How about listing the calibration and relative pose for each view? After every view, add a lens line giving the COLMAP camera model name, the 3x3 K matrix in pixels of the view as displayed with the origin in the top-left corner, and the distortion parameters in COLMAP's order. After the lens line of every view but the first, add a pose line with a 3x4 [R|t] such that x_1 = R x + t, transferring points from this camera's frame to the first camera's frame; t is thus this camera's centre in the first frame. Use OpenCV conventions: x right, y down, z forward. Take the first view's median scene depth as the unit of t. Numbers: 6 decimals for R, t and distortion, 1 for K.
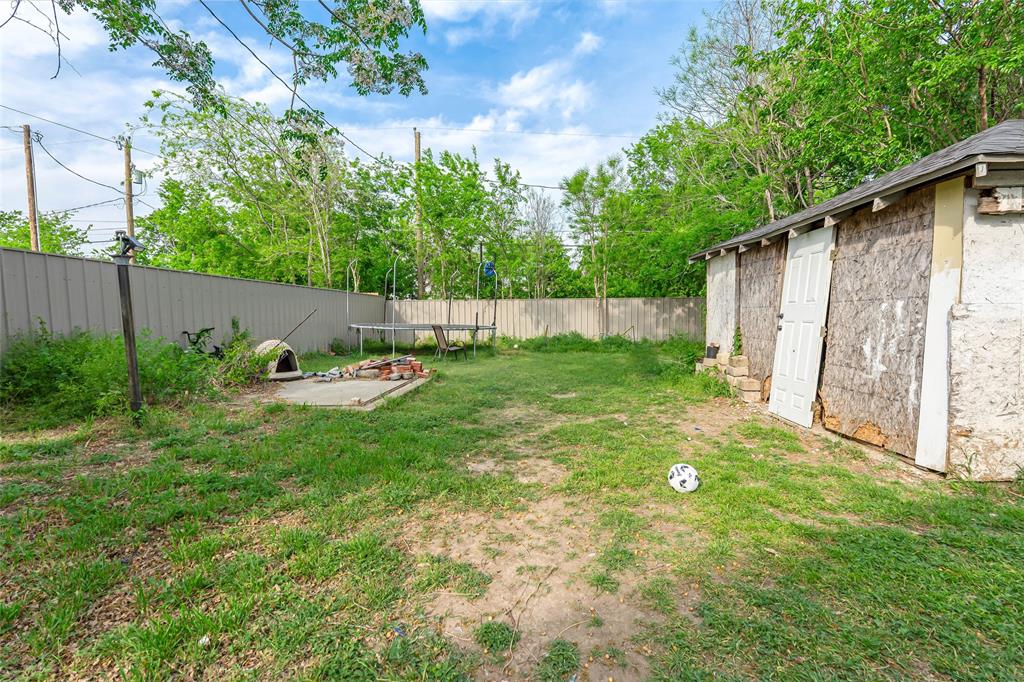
lens RADIAL K [[454.6, 0, 514.5], [0, 454.6, 336.9], [0, 0, 1]] dist [-0.001757, -0.000243]
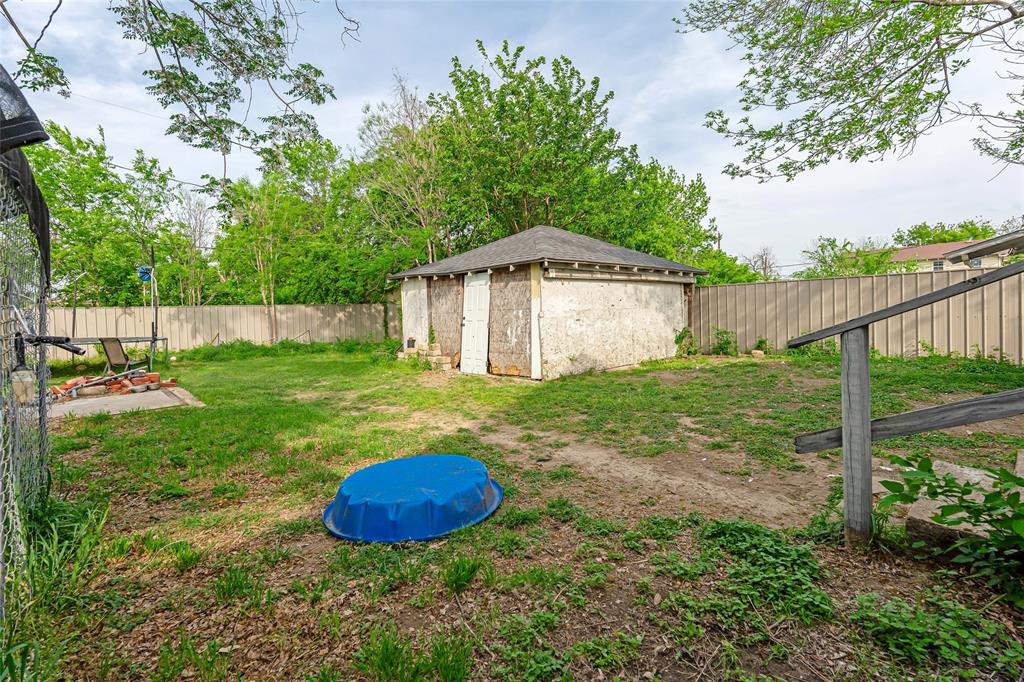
lens RADIAL K [[468.3, 0, 509.0], [0, 468.3, 313.1], [0, 0, 1]] dist [-0.003141, -0.000312]
pose [[0.702214, -0.017269, 0.711756, -0.505338], [0.059906, 0.997594, -0.034899, 0.008207], [-0.709441, 0.067145, 0.701559, -0.356390]]
